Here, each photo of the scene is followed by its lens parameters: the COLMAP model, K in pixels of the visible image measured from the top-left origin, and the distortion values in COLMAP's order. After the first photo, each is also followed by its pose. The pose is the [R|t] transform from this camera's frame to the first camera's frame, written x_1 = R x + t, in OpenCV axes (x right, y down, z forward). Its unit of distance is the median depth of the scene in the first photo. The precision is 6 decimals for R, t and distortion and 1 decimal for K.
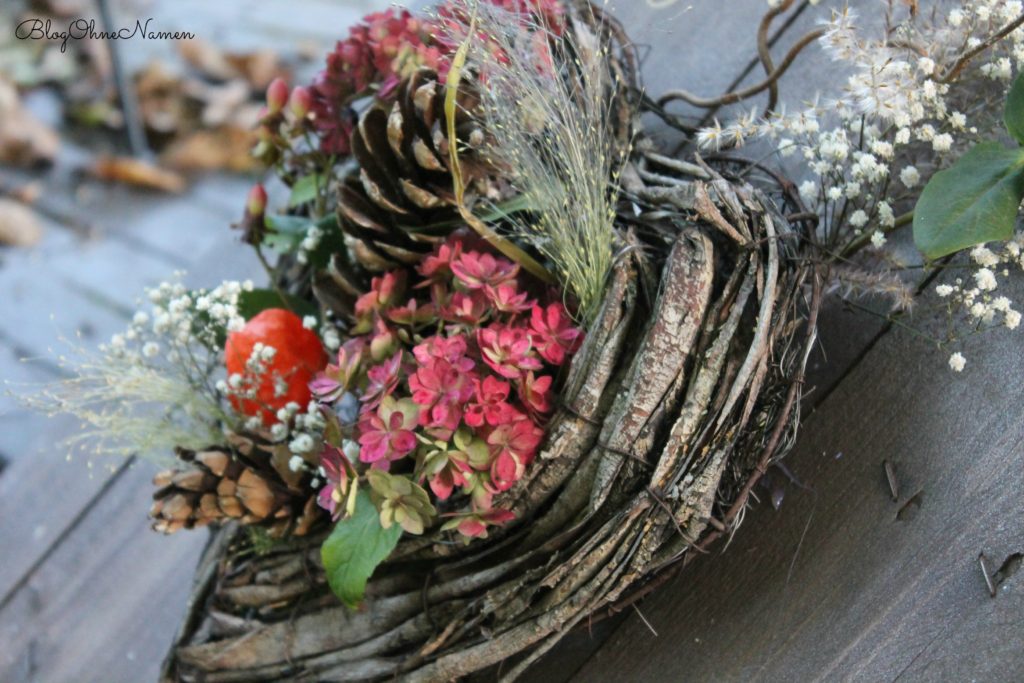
lens RADIAL K [[2410.4, 0, 512.0], [0, 2410.4, 341.5], [0, 0, 1]] dist [0.044492, 0.476837]
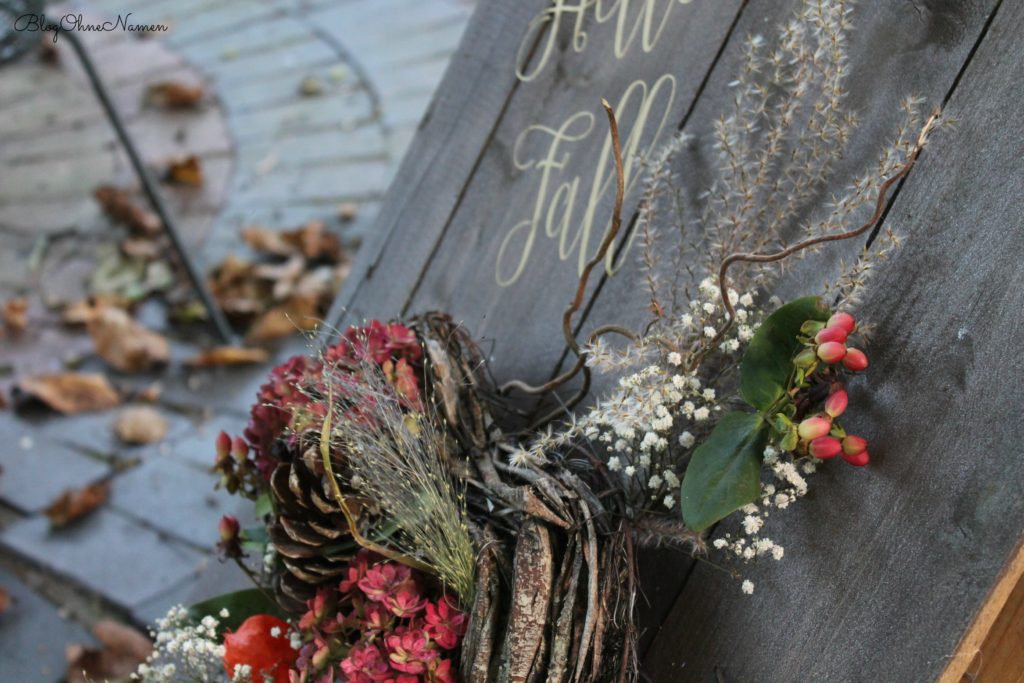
lens RADIAL K [[1908.1, 0, 512.0], [0, 1908.1, 341.5], [0, 0, 1]] dist [0.018871, 0.073679]
pose [[0.969918, -0.235110, -0.063106, 0.153456], [0.236555, 0.971480, 0.016398, -0.159757], [0.057451, -0.030833, 0.997872, -0.012031]]
